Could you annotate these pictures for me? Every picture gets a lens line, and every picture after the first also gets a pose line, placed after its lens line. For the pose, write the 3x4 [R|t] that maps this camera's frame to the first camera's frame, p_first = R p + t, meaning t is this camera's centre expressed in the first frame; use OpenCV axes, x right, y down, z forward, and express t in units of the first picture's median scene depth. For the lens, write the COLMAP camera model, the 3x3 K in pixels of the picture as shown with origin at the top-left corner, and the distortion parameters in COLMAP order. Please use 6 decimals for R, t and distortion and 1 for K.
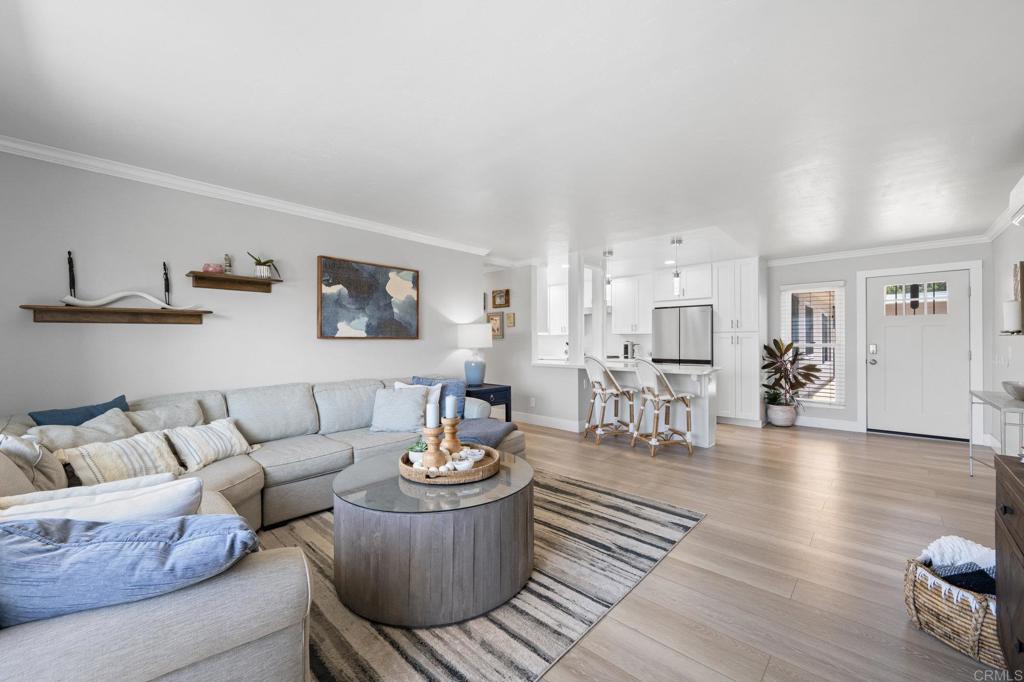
lens RADIAL K [[404.6, 0, 519.5], [0, 404.6, 343.0], [0, 0, 1]] dist [-0.003075, -0.000274]
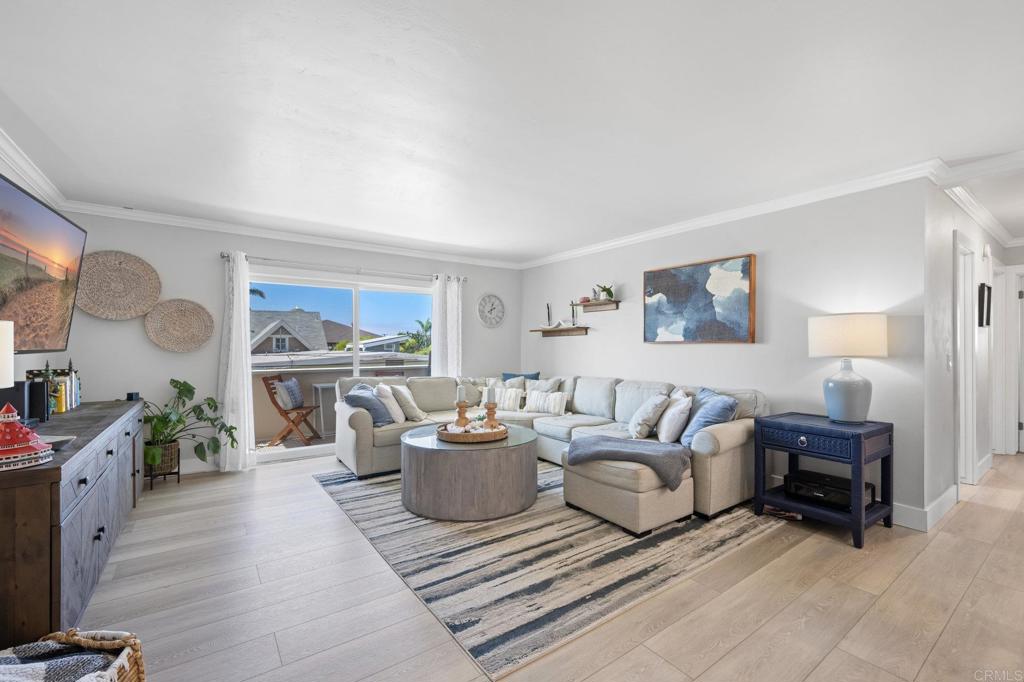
lens RADIAL K [[429.5, 0, 522.7], [0, 429.5, 344.4], [0, 0, 1]] dist [0.001939, 0.000110]
pose [[-0.197536, -0.004410, -0.980286, 0.768057], [-0.005651, 0.999978, -0.003360, -0.001553], [0.980279, 0.004876, -0.197556, 0.885509]]
